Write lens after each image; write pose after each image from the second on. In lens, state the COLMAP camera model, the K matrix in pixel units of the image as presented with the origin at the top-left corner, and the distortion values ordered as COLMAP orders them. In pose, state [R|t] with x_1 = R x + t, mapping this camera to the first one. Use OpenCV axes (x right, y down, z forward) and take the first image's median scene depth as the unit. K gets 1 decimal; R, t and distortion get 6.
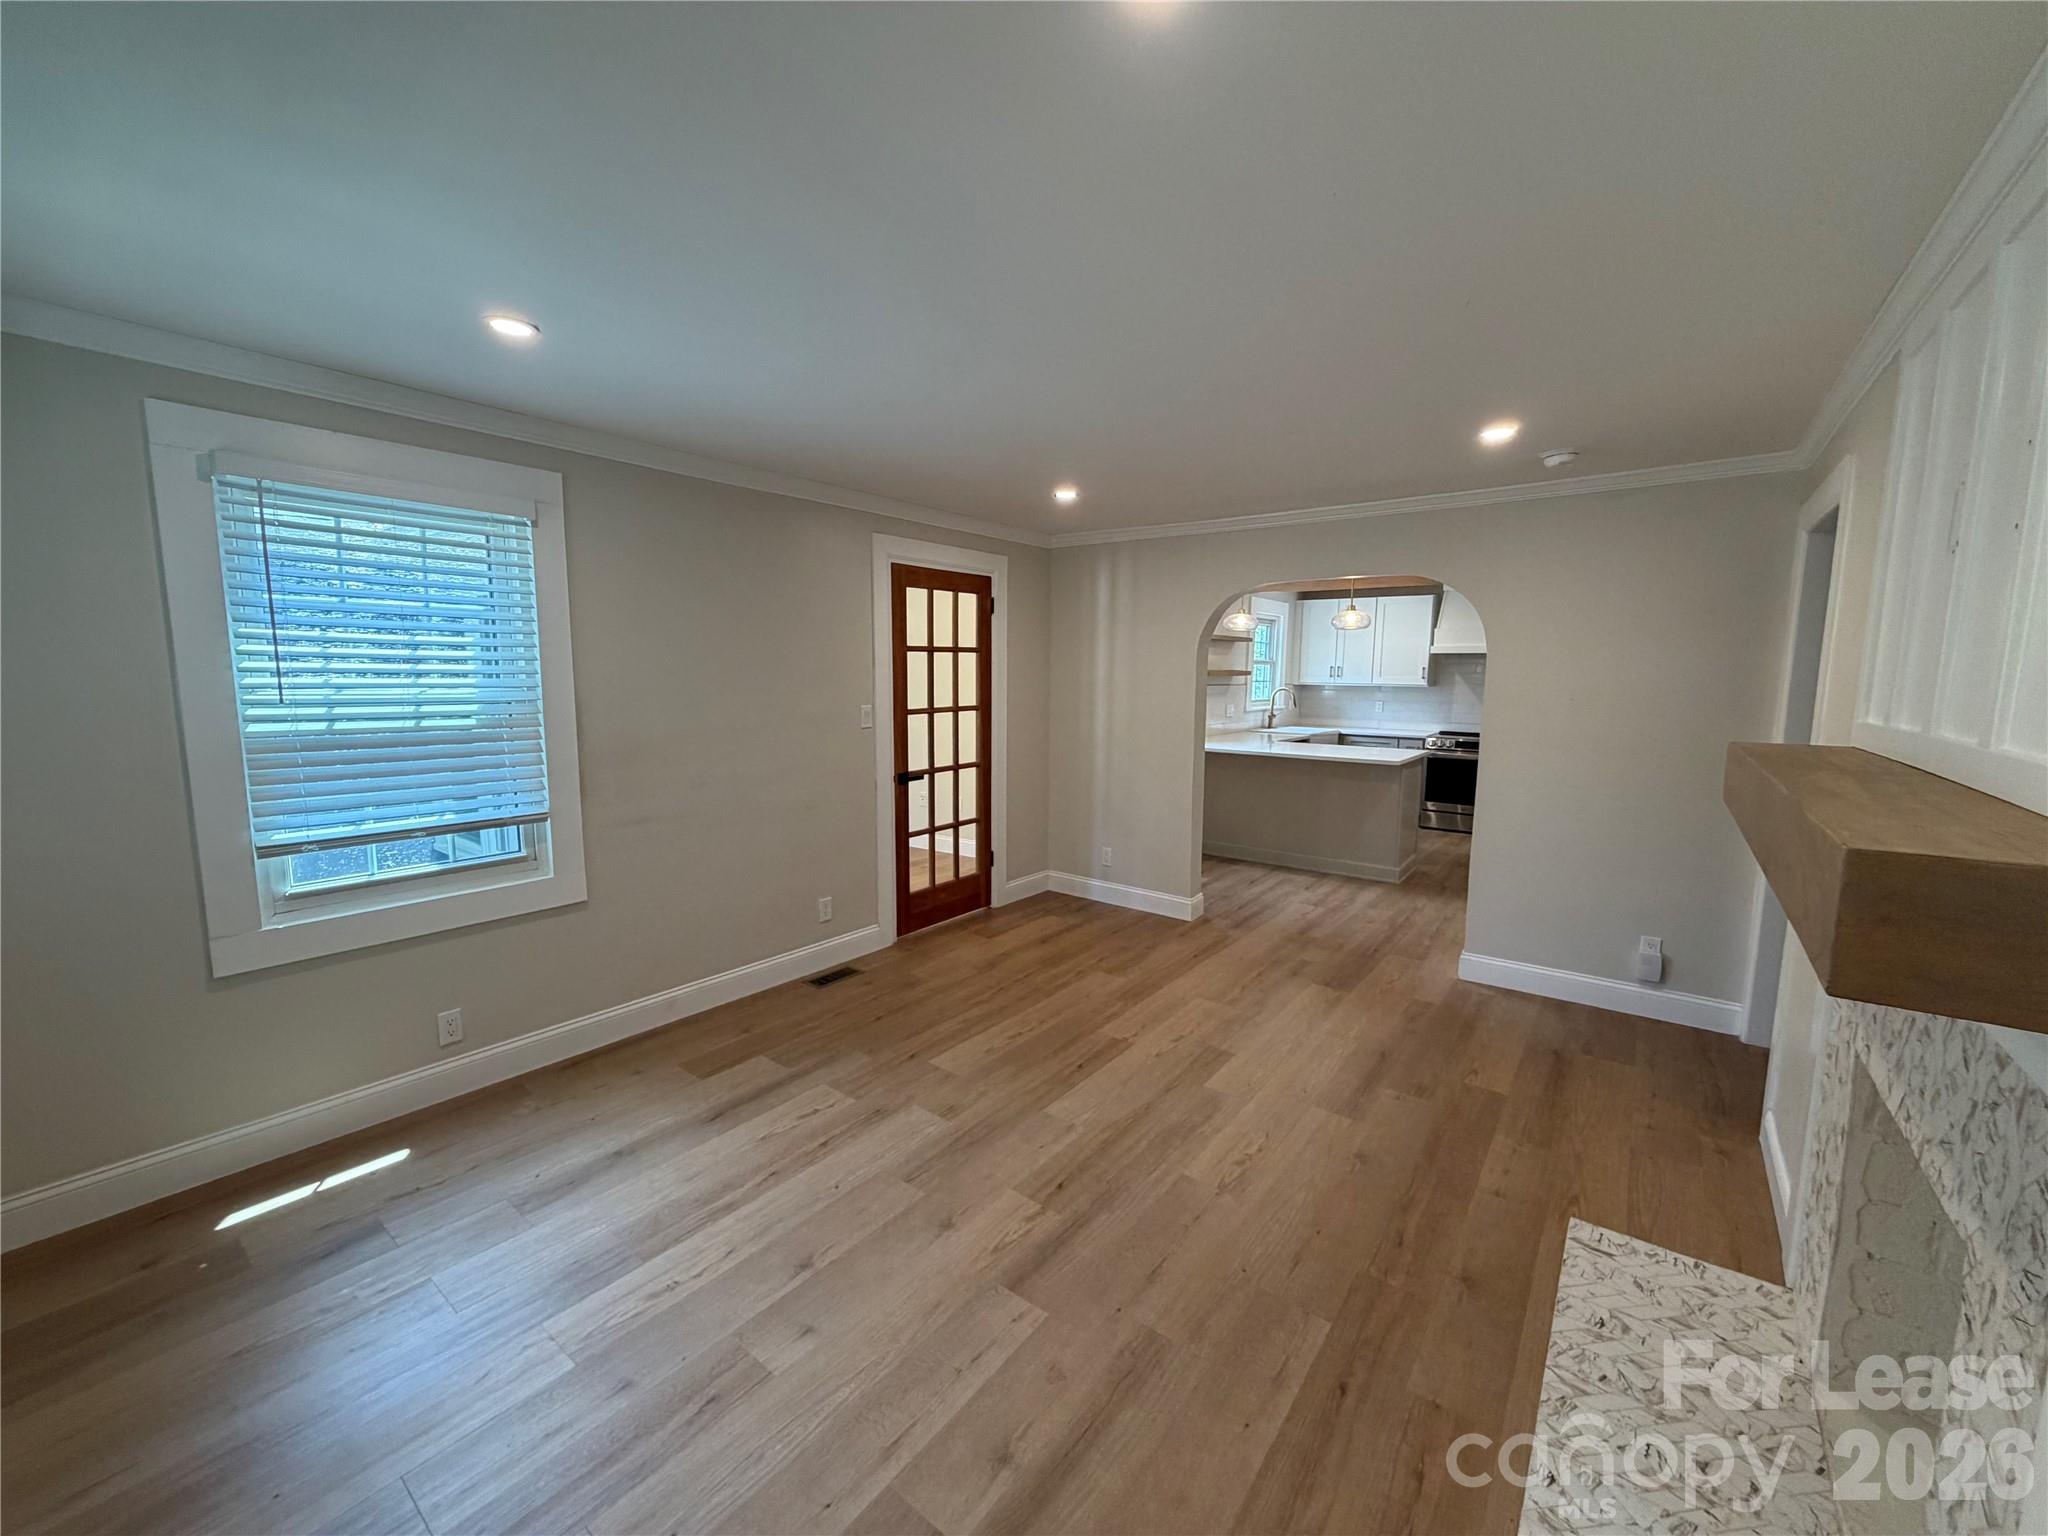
lens RADIAL K [[826.3, 0, 1026.8], [0, 826.3, 755.2], [0, 0, 1]] dist [0.001188, -0.000449]
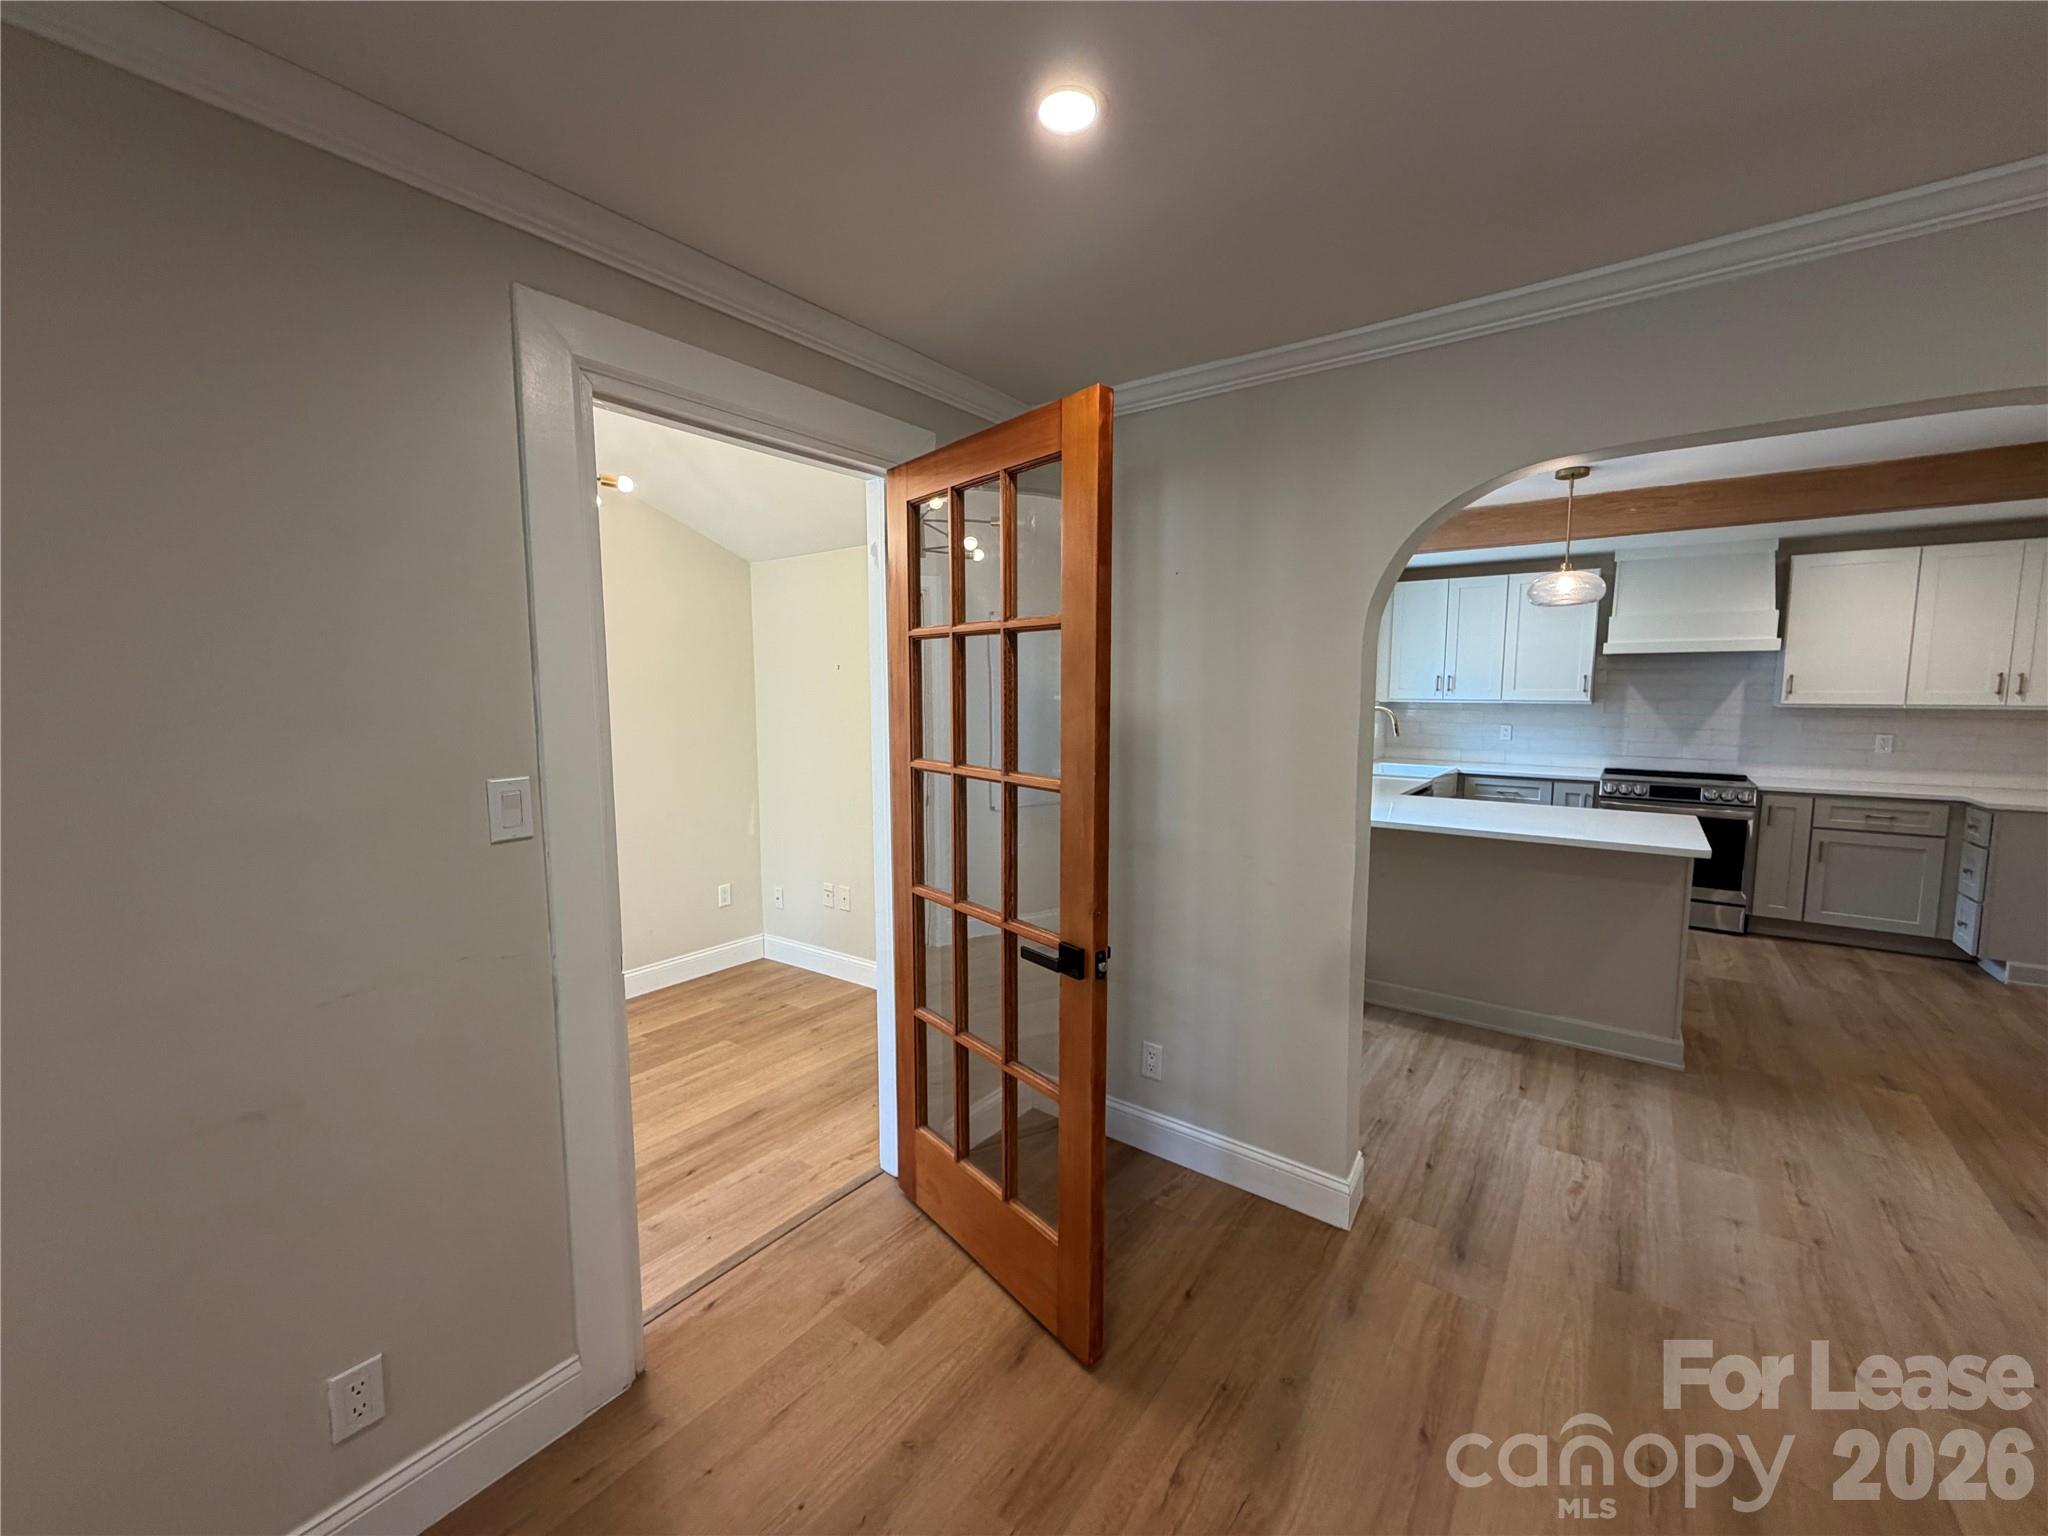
lens RADIAL K [[826.3, 0, 1010.4], [0, 826.3, 765.7], [0, 0, 1]] dist [0.001188, -0.000449]
pose [[0.999964, -0.007910, -0.003055, 0.017252], [0.007885, 0.999938, -0.007870, -0.051371], [0.003117, 0.007846, 0.999964, 0.543355]]
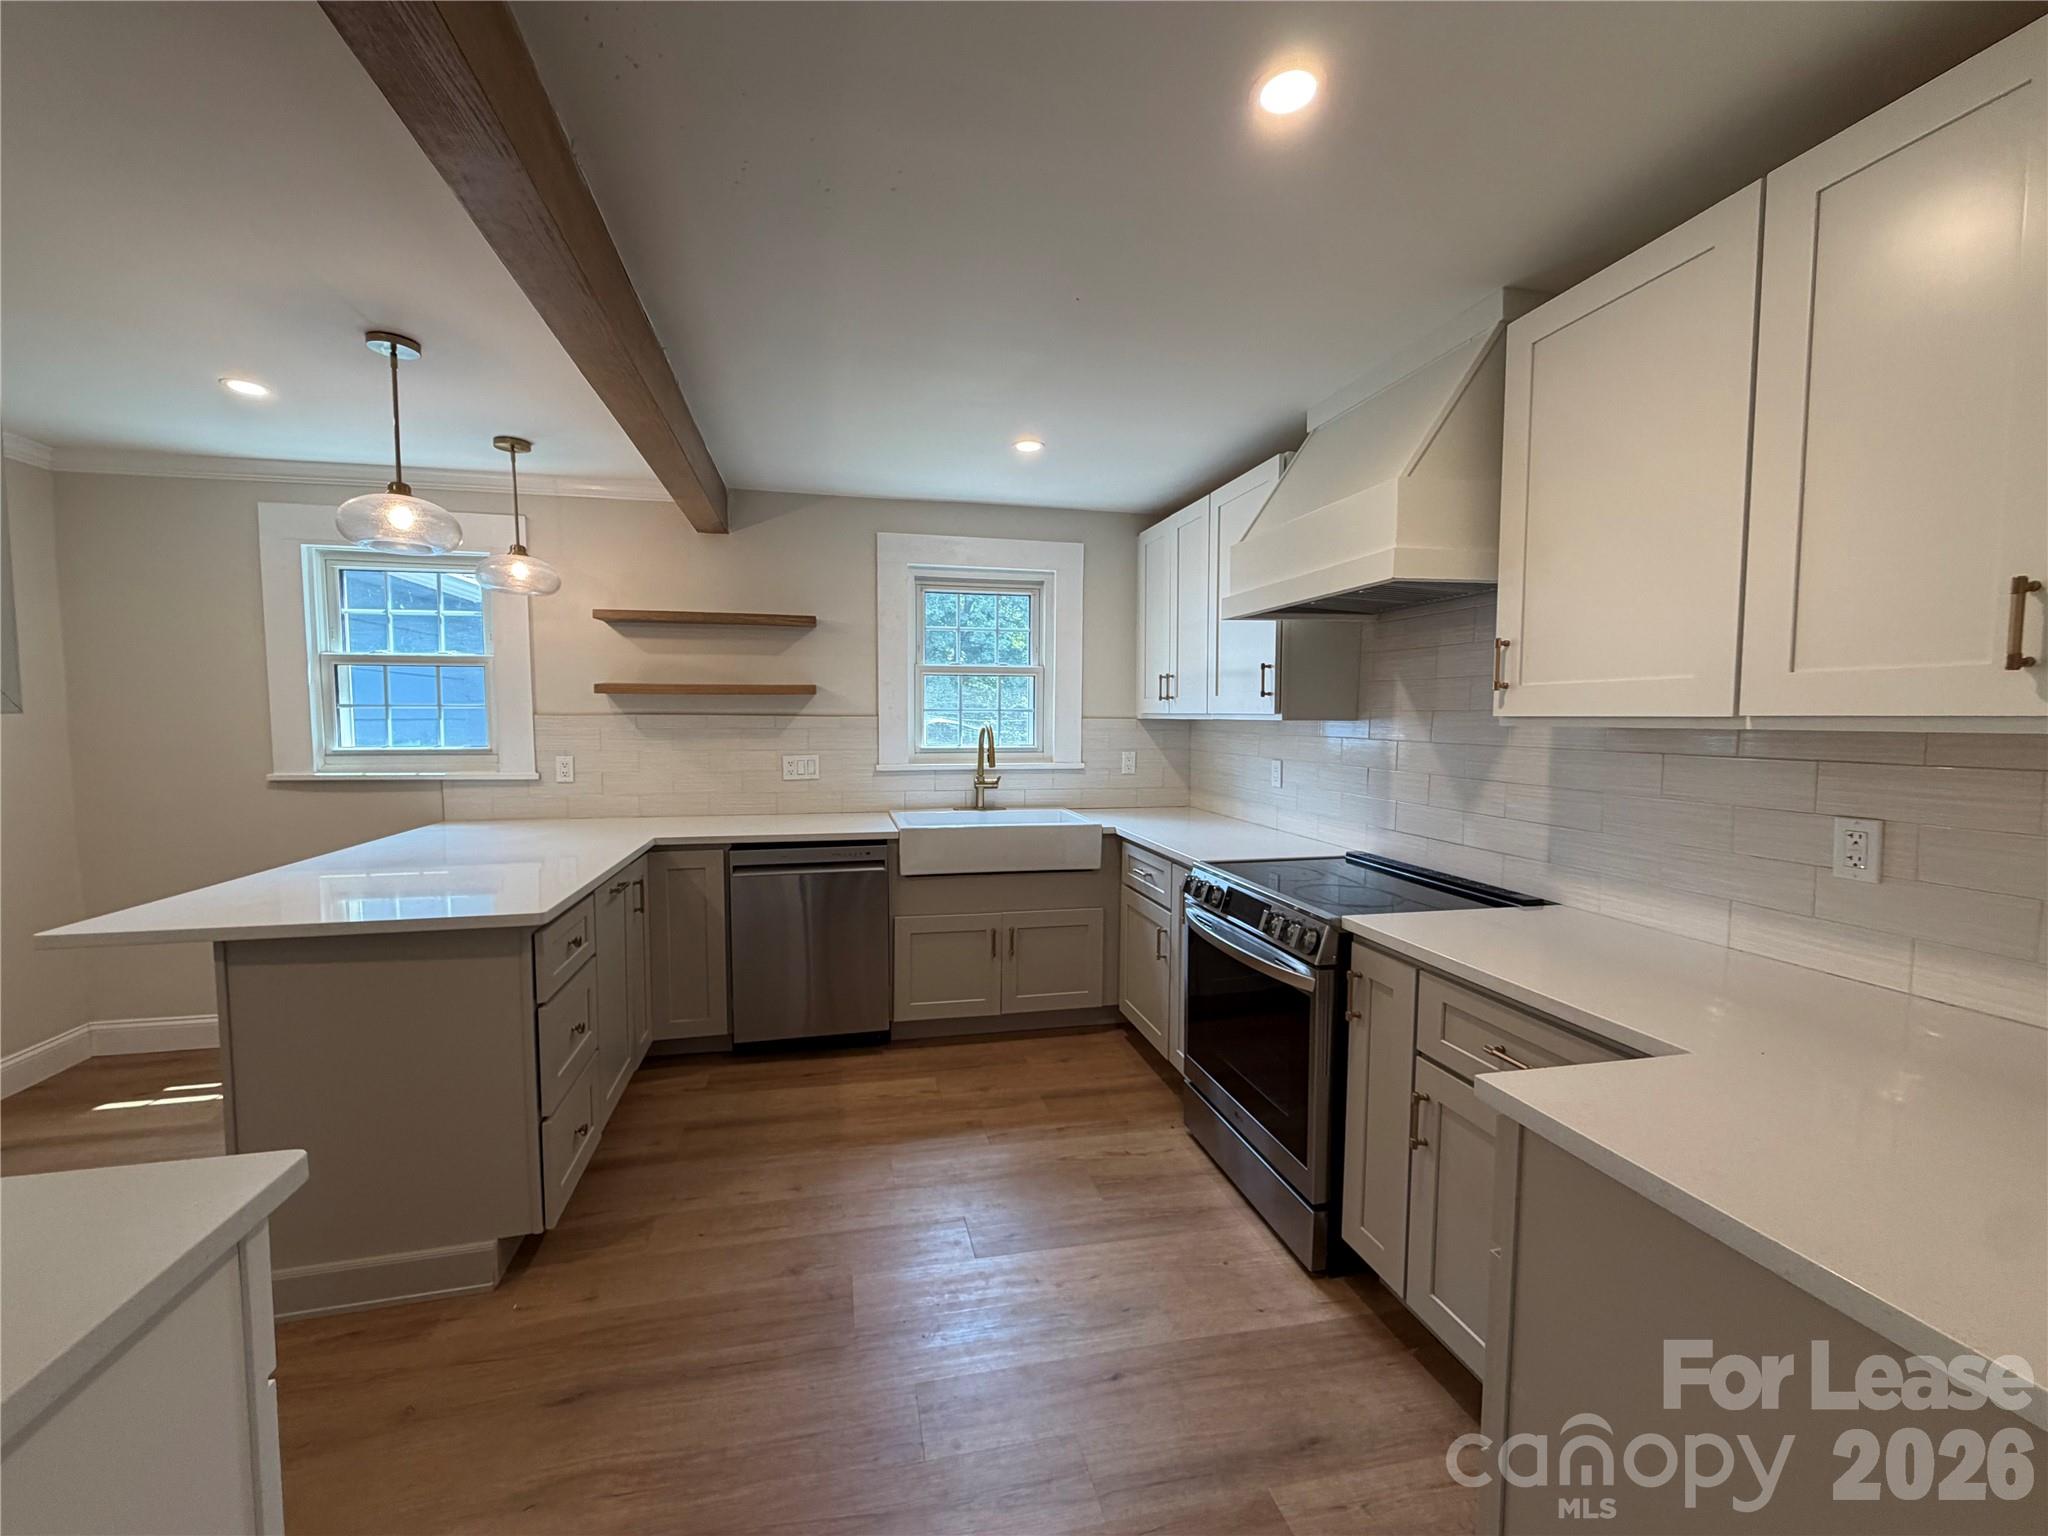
lens RADIAL K [[826.3, 0, 1029.0], [0, 826.3, 767.0], [0, 0, 1]] dist [0.001188, -0.000449]
pose [[0.774979, 0.034377, -0.631052, 1.055697], [-0.062831, 0.997764, -0.022808, -0.082606], [0.628856, 0.057325, 0.775406, 1.136195]]
